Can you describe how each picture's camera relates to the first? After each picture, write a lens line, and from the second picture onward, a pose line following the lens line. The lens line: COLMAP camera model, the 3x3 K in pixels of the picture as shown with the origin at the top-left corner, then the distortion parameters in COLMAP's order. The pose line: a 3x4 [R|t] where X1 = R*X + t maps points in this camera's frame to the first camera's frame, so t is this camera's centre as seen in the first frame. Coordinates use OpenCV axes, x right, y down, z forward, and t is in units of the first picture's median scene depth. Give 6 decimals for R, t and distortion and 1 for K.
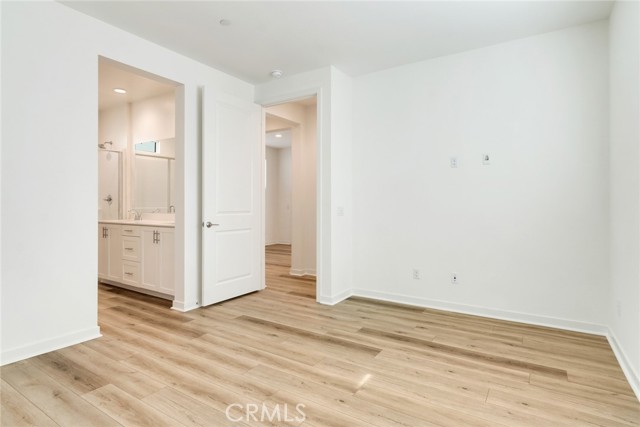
lens RADIAL K [[337.7, 0, 315.4], [0, 337.7, 205.6], [0, 0, 1]] dist [-0.004209, -0.001834]
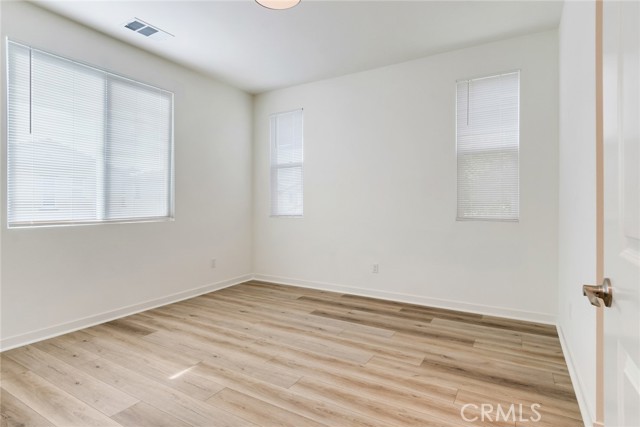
lens RADIAL K [[337.7, 0, 315.4], [0, 337.7, 205.6], [0, 0, 1]] dist [-0.004209, -0.001834]
pose [[-0.998798, -0.002300, -0.048953, -0.208207], [-0.002624, 0.999975, 0.006547, -0.000192], [0.048936, 0.006668, -0.998780, 2.016867]]
